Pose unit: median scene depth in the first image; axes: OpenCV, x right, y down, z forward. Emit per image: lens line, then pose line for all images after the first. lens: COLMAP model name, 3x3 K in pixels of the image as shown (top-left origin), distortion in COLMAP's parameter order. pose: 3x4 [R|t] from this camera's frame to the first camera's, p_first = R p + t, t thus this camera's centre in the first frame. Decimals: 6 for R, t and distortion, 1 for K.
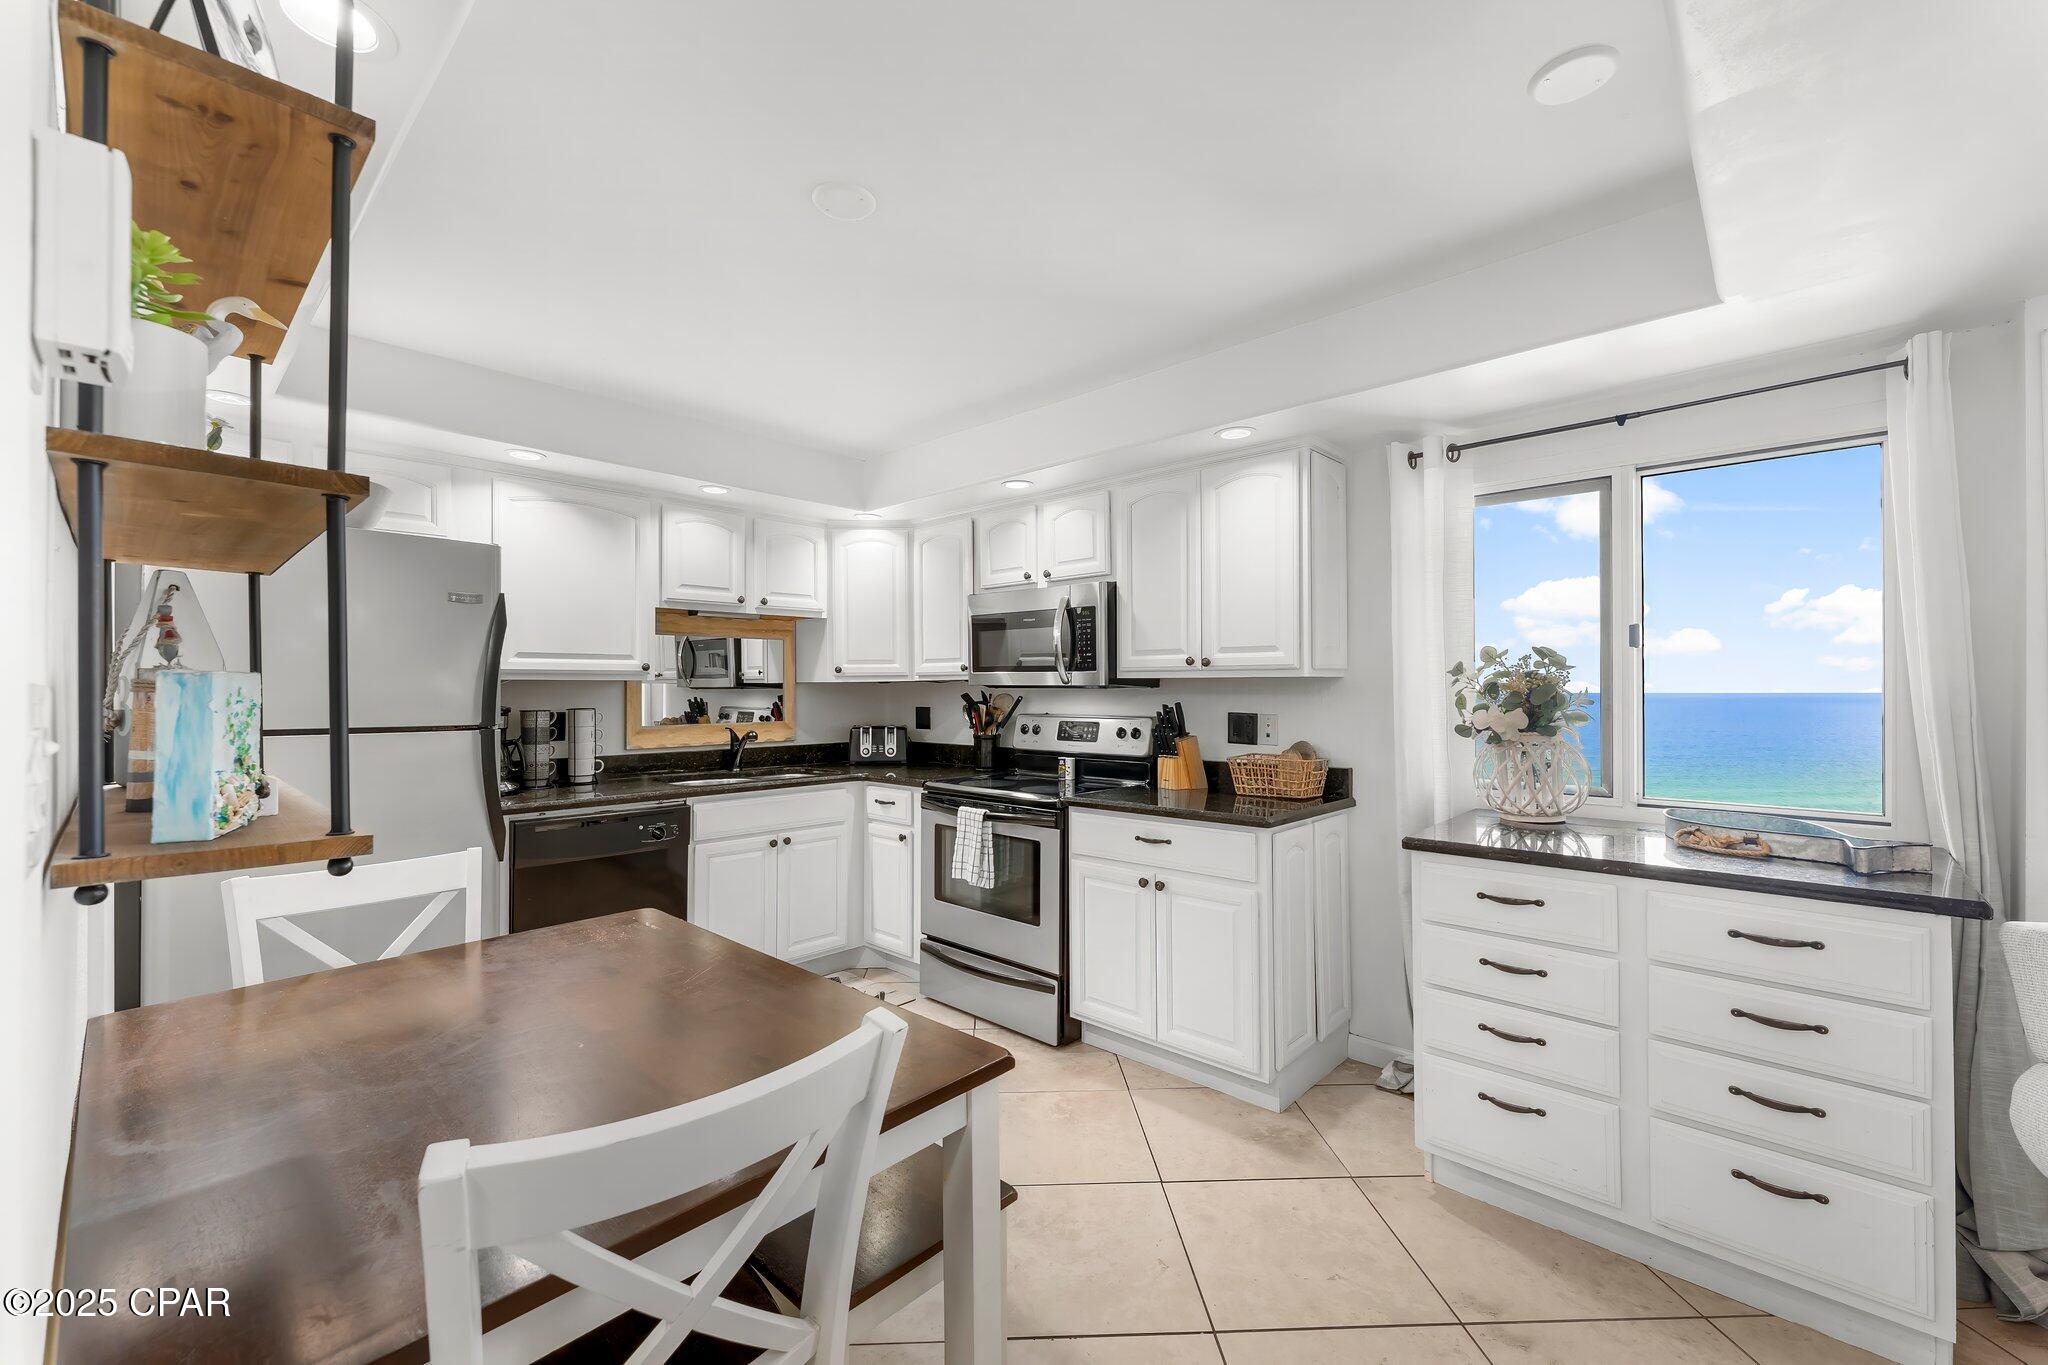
lens RADIAL K [[827.0, 0, 1024.0], [0, 827.0, 682.5], [0, 0, 1]] dist [-0.000632, -0.000082]
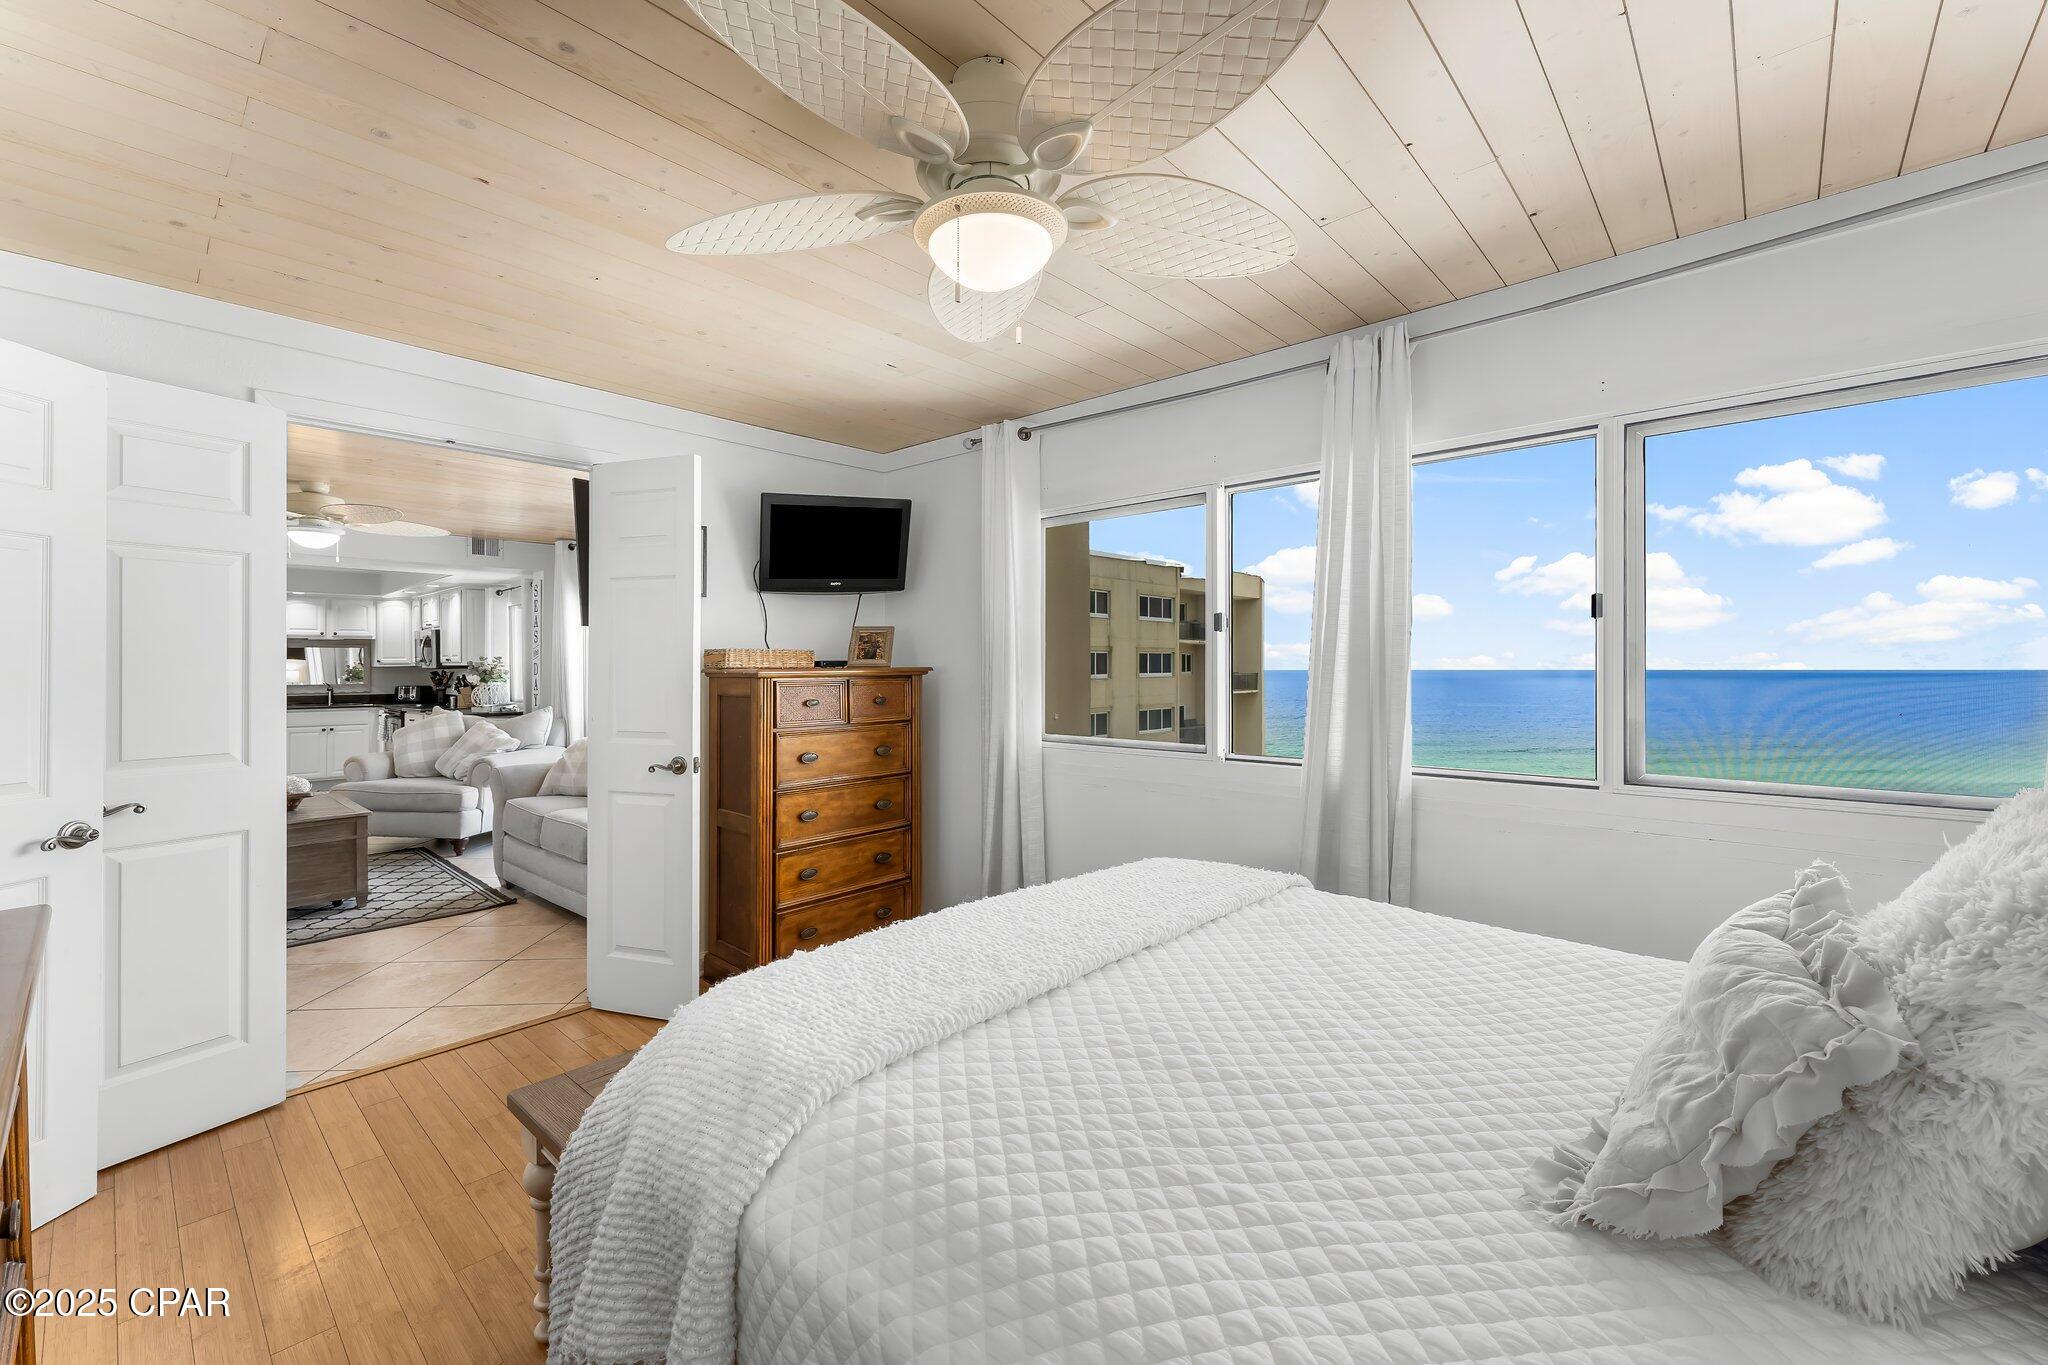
lens RADIAL K [[819.0, 0, 1013.1], [0, 819.0, 670.3], [0, 0, 1]] dist [0.000267, -0.000299]
pose [[0.999974, -0.002440, 0.006771, 1.823662], [0.002363, 0.999933, 0.011367, -0.014343], [-0.006798, -0.011350, 0.999912, -1.562123]]
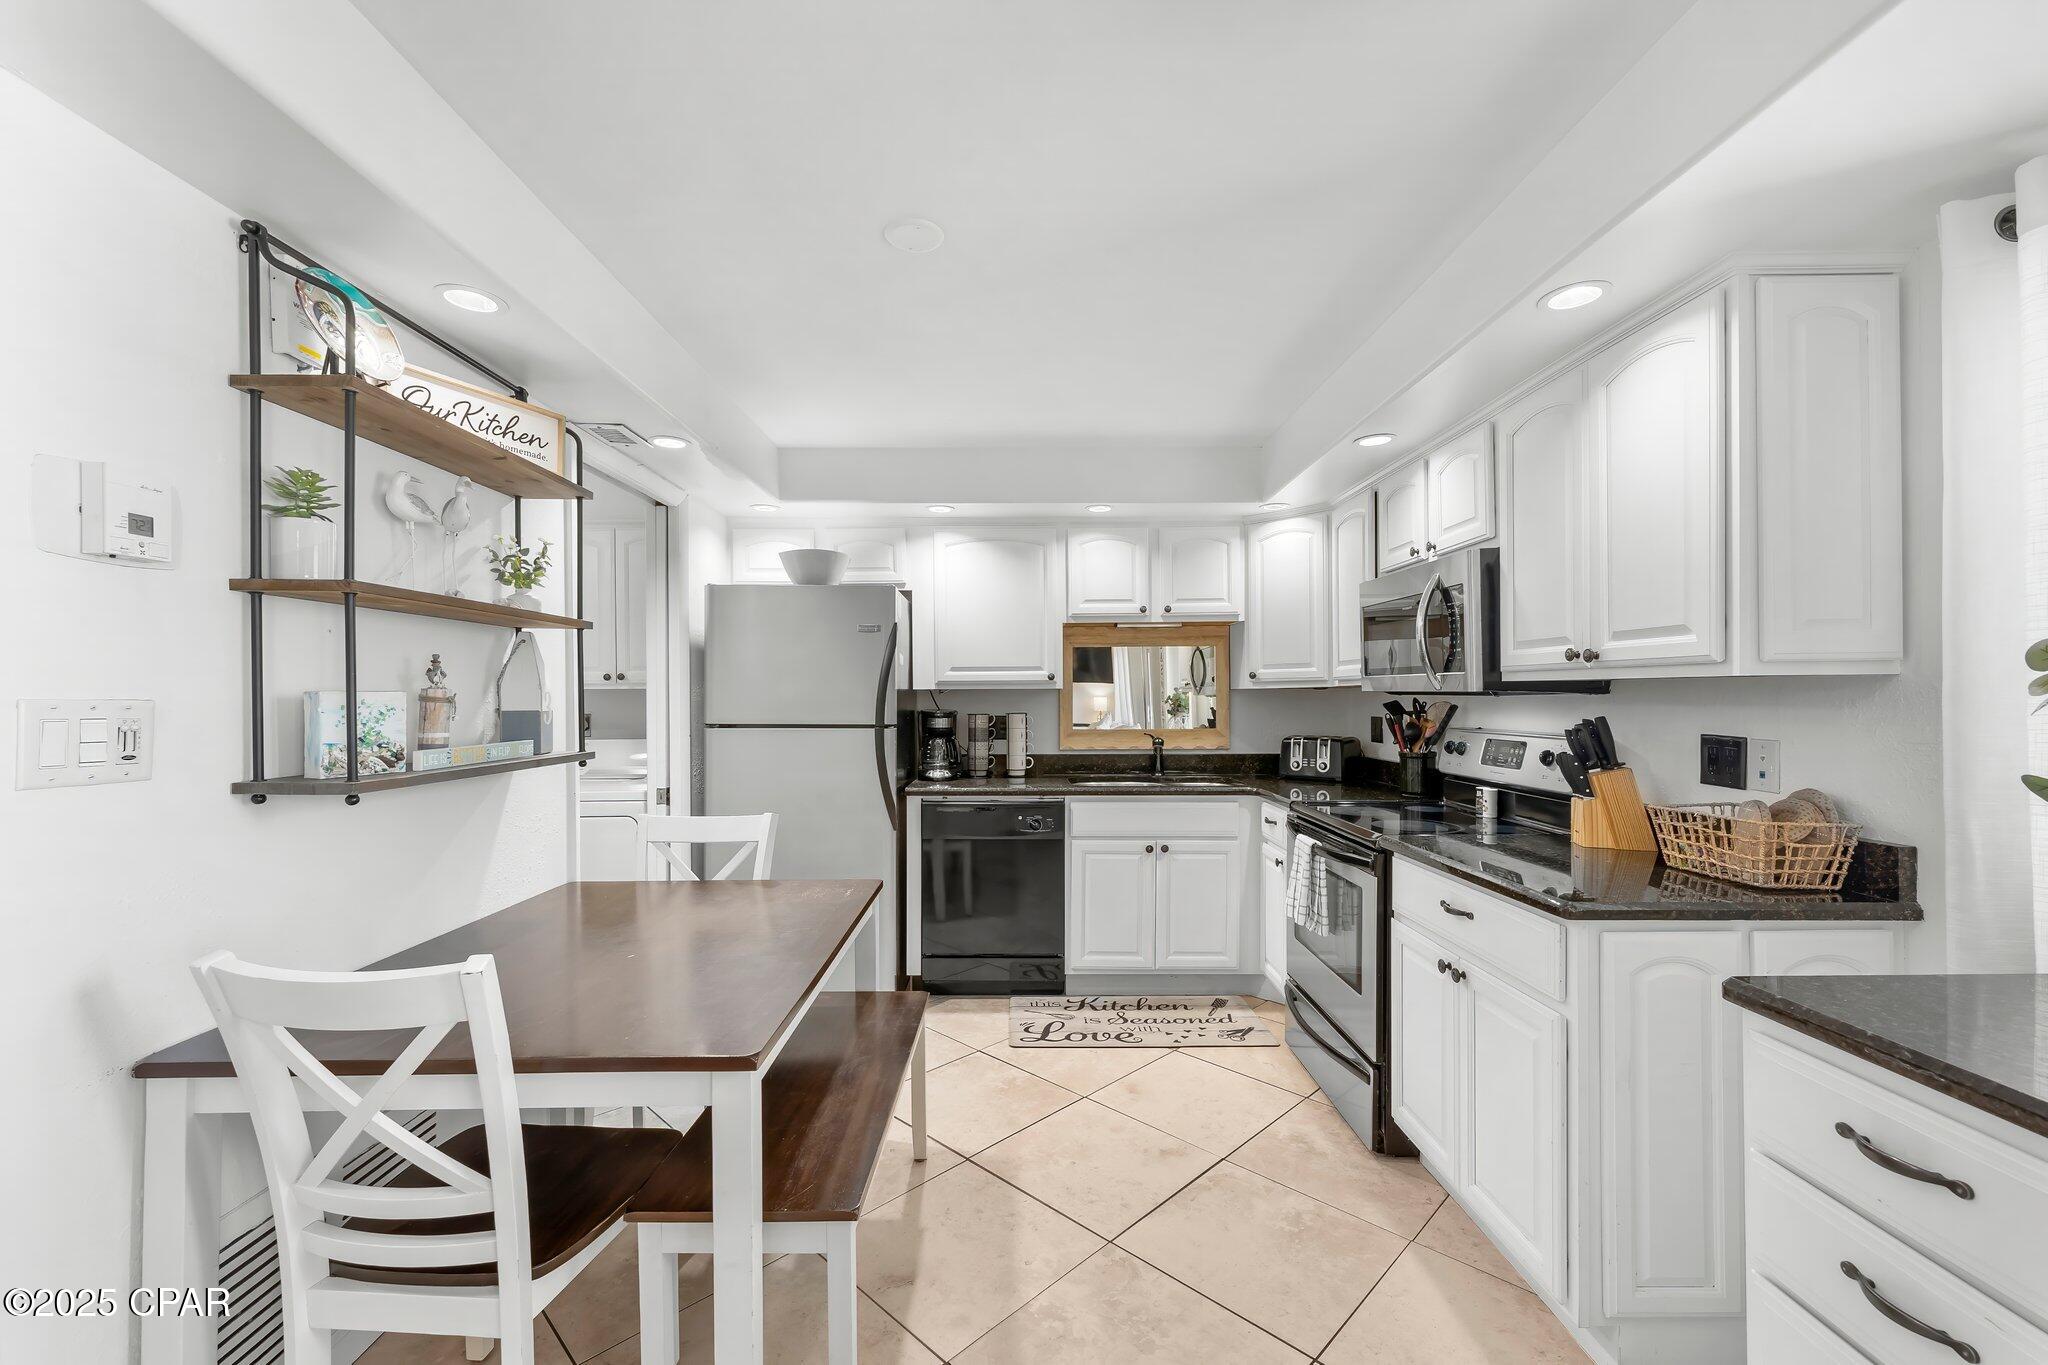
lens RADIAL K [[837.0, 0, 1016.4], [0, 837.0, 693.2], [0, 0, 1]] dist [0.000625, -0.000305]
pose [[0.681206, -0.003248, -0.732084, 0.335396], [0.008163, 0.999962, 0.003159, -0.000410], [0.732046, -0.008128, 0.681207, 0.185359]]
